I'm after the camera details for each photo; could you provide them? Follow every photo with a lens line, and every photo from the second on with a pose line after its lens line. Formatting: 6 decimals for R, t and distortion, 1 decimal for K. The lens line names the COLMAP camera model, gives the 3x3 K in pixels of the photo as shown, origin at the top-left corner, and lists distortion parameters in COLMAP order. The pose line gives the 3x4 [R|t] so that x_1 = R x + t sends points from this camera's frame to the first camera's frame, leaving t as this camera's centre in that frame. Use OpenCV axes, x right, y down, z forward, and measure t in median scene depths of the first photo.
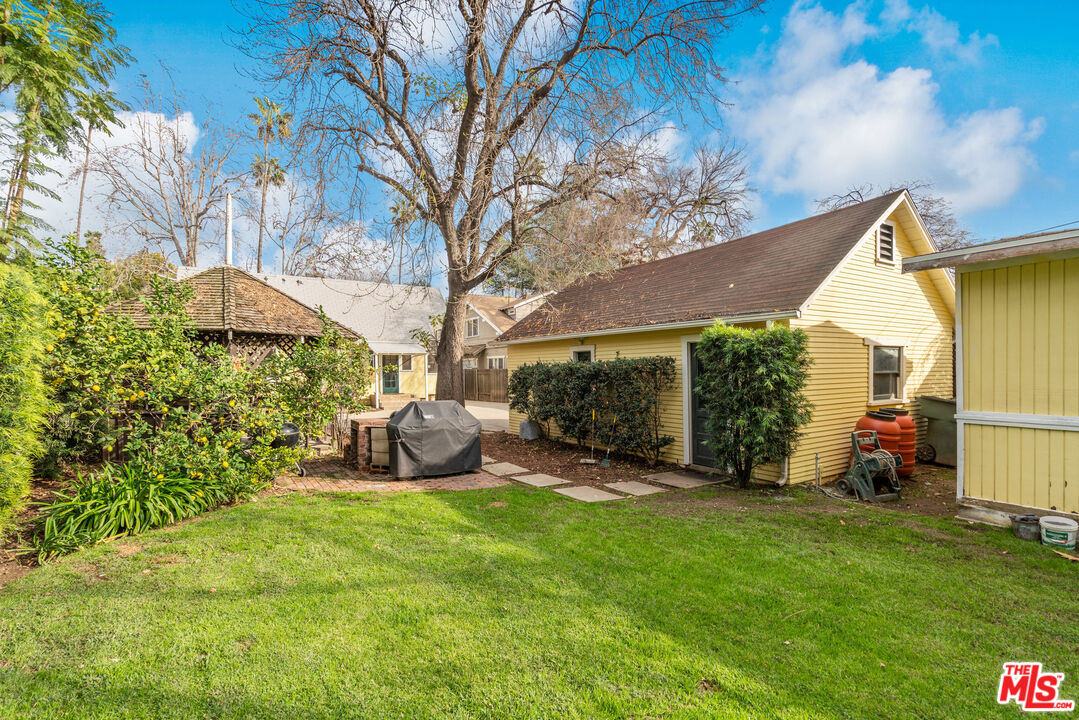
lens RADIAL K [[512.1, 0, 541.1], [0, 512.1, 372.0], [0, 0, 1]] dist [-0.000542, 0.000167]
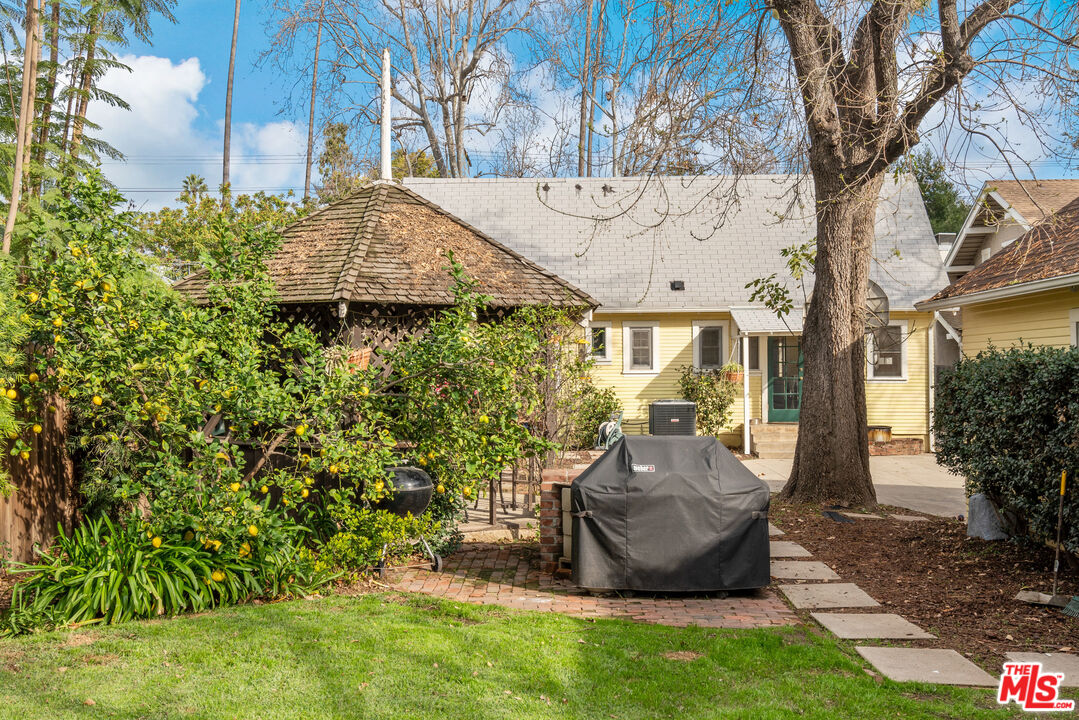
lens RADIAL K [[1223.4, 0, 553.7], [0, 1223.4, 363.1], [0, 0, 1]] dist [0.006104, 0.008003]
pose [[0.842418, -0.005063, -0.538800, 0.330773], [0.001005, 0.999969, -0.007827, -0.002500], [0.538823, 0.006052, 0.842397, -0.012409]]
